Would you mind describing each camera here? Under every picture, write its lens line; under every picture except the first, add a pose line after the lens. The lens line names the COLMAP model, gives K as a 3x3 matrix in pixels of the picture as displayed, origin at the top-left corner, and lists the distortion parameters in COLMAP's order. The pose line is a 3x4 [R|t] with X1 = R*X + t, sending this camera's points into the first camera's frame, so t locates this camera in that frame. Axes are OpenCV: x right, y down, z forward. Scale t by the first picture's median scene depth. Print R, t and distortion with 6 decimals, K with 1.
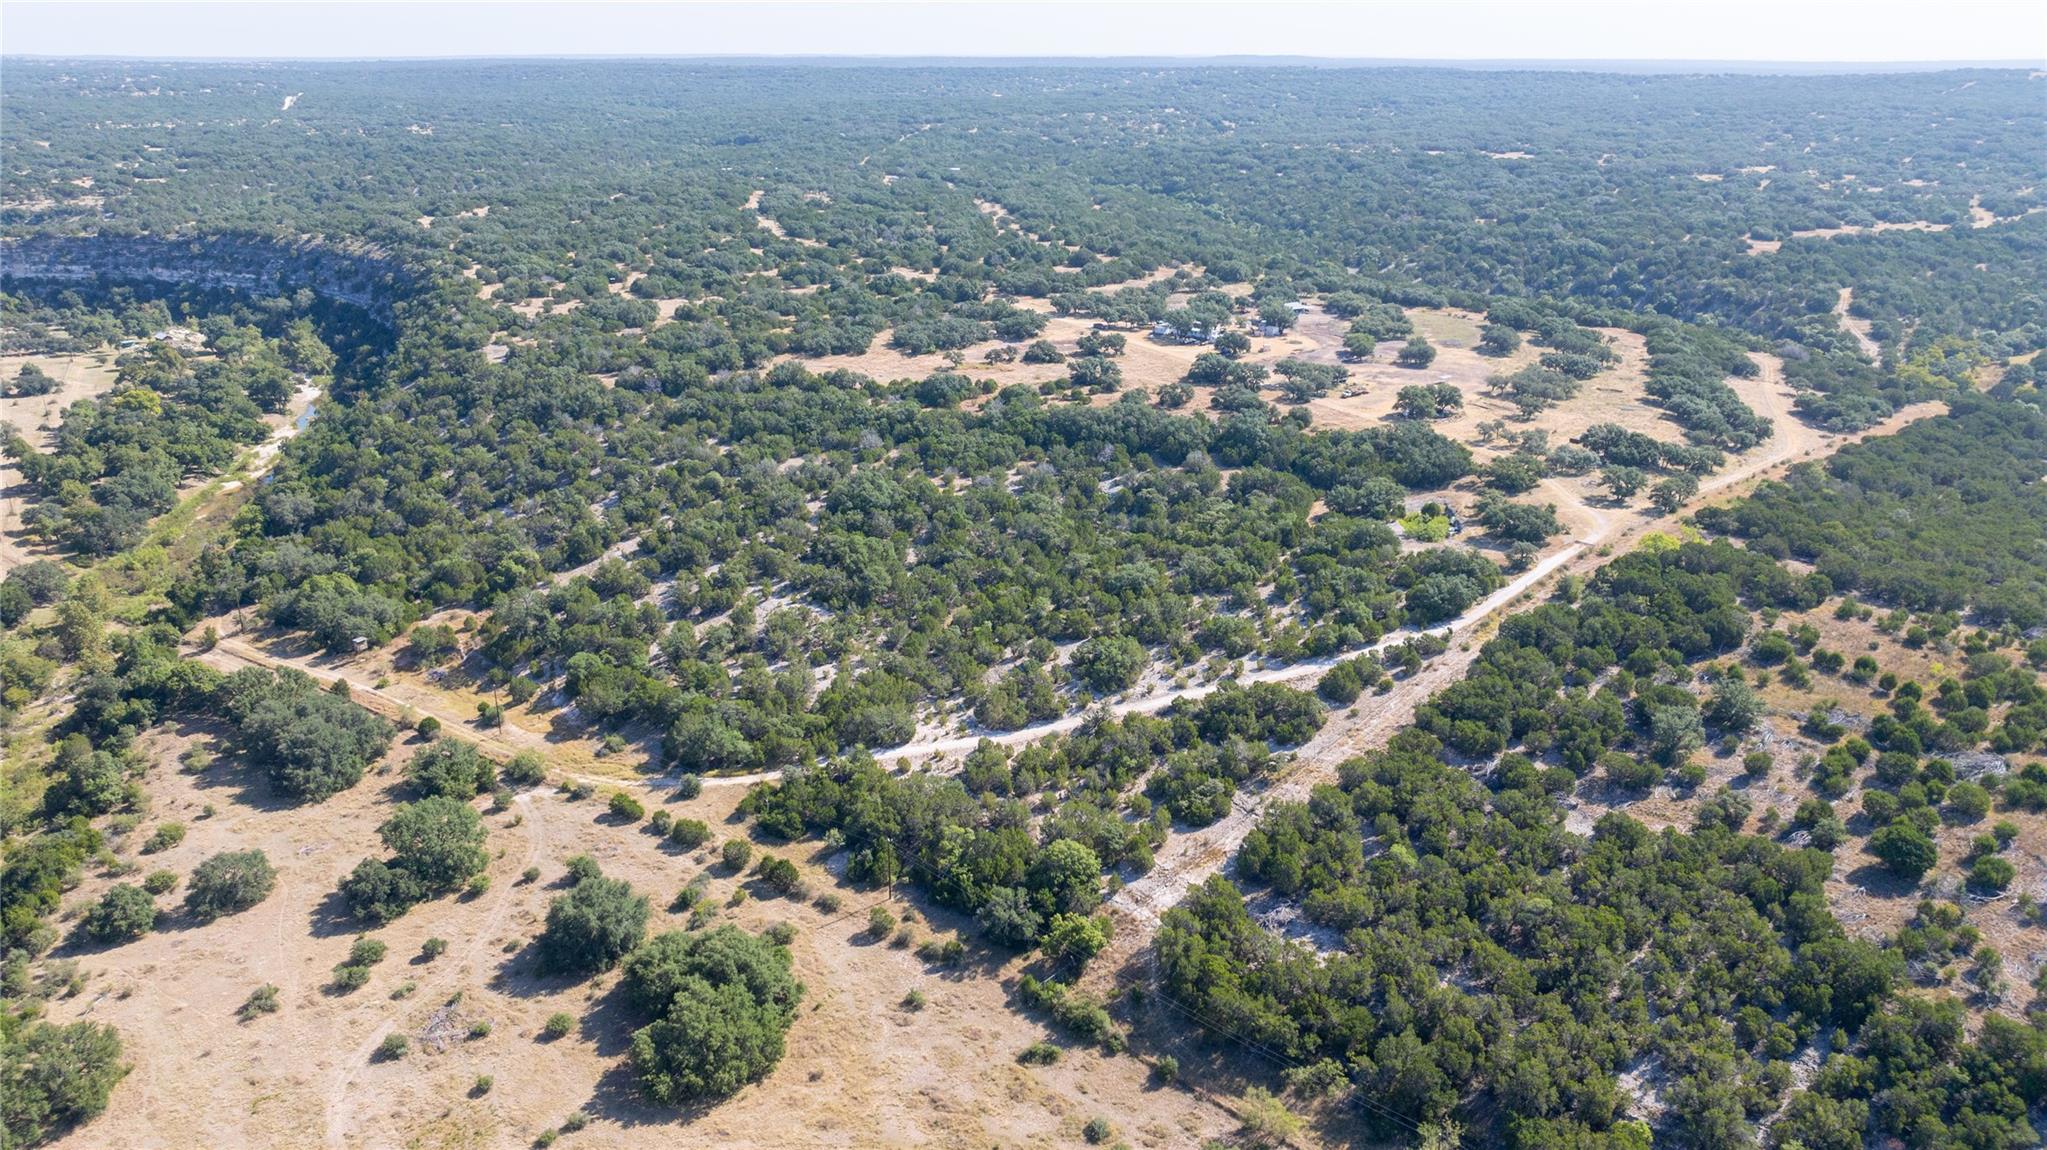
lens RADIAL K [[1486.3, 0, 1029.0], [0, 1486.3, 566.2], [0, 0, 1]] dist [-0.039100, 0.041427]
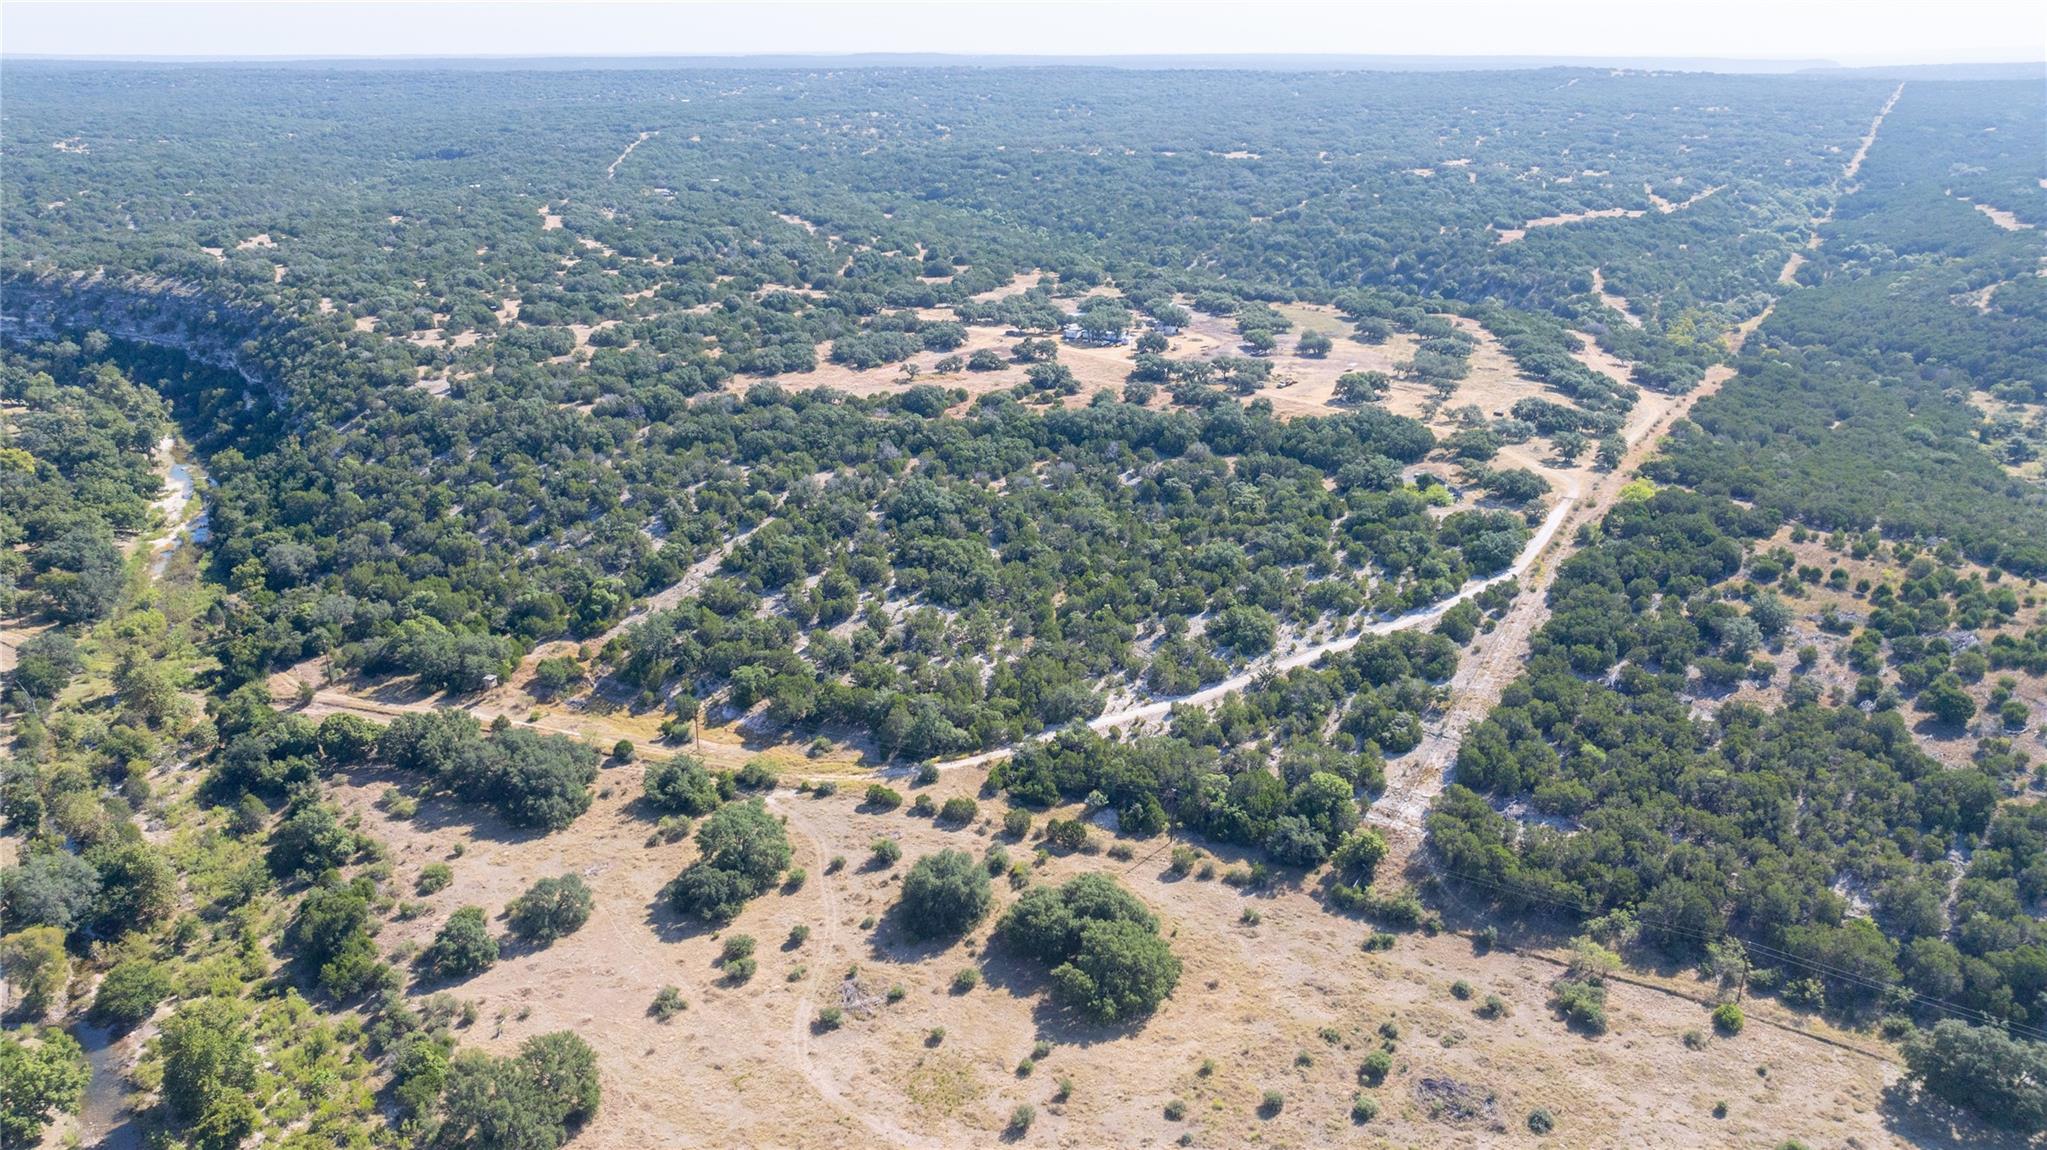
lens RADIAL K [[1498.7, 0, 1026.7], [0, 1498.7, 574.4], [0, 0, 1]] dist [-0.020694, 0.004958]
pose [[0.972118, -0.080218, 0.220346, -0.254176], [0.079385, 0.996764, 0.012644, -0.003213], [-0.220647, 0.005201, 0.975340, -0.061373]]
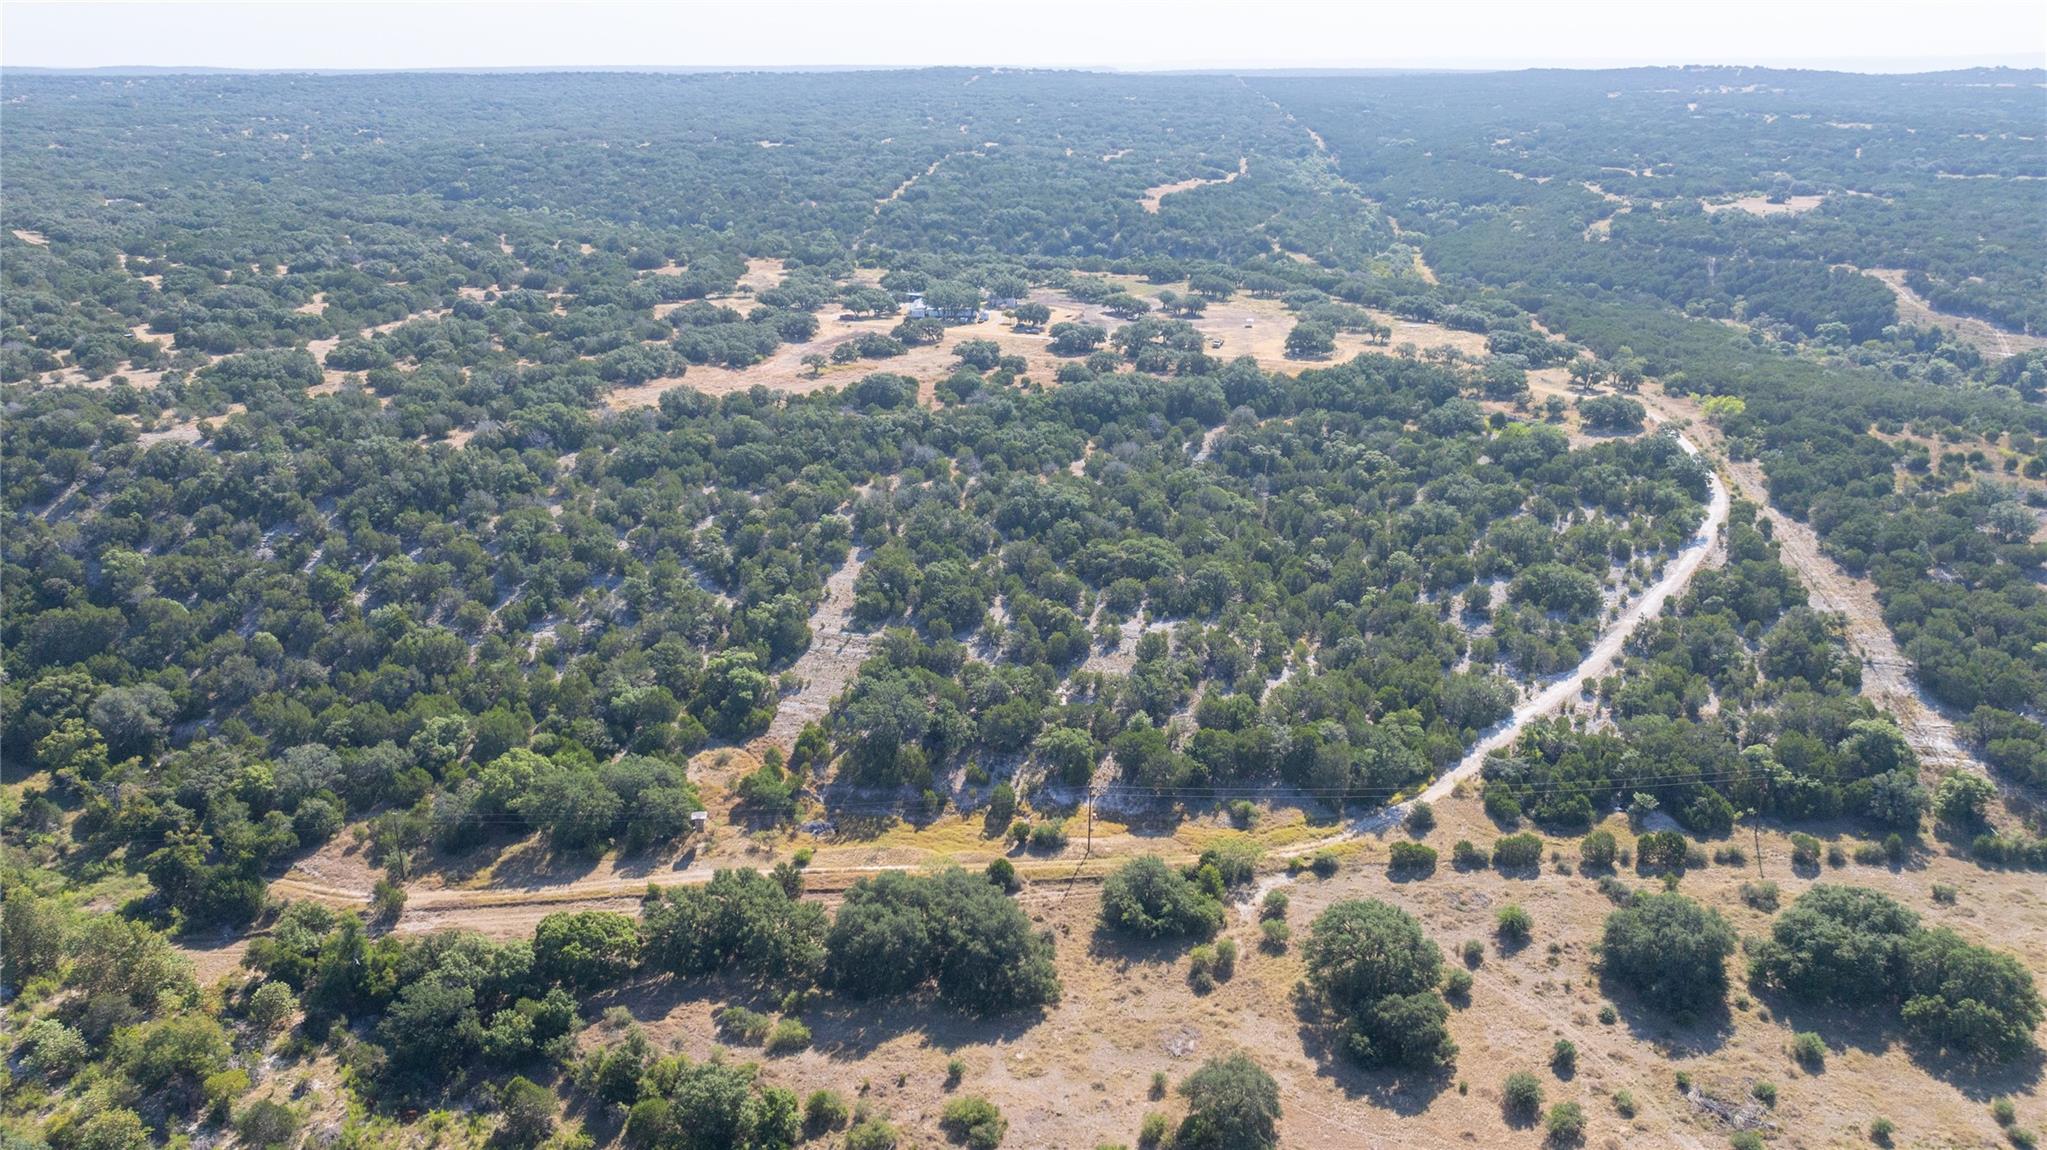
lens RADIAL K [[1516.6, 0, 1025.5], [0, 1516.6, 571.5], [0, 0, 1]] dist [-0.023046, 0.012359]
pose [[0.784132, -0.201848, 0.586852, -0.580840], [0.207434, 0.976486, 0.058697, -0.056307], [-0.584901, 0.075707, 0.807564, 0.271958]]
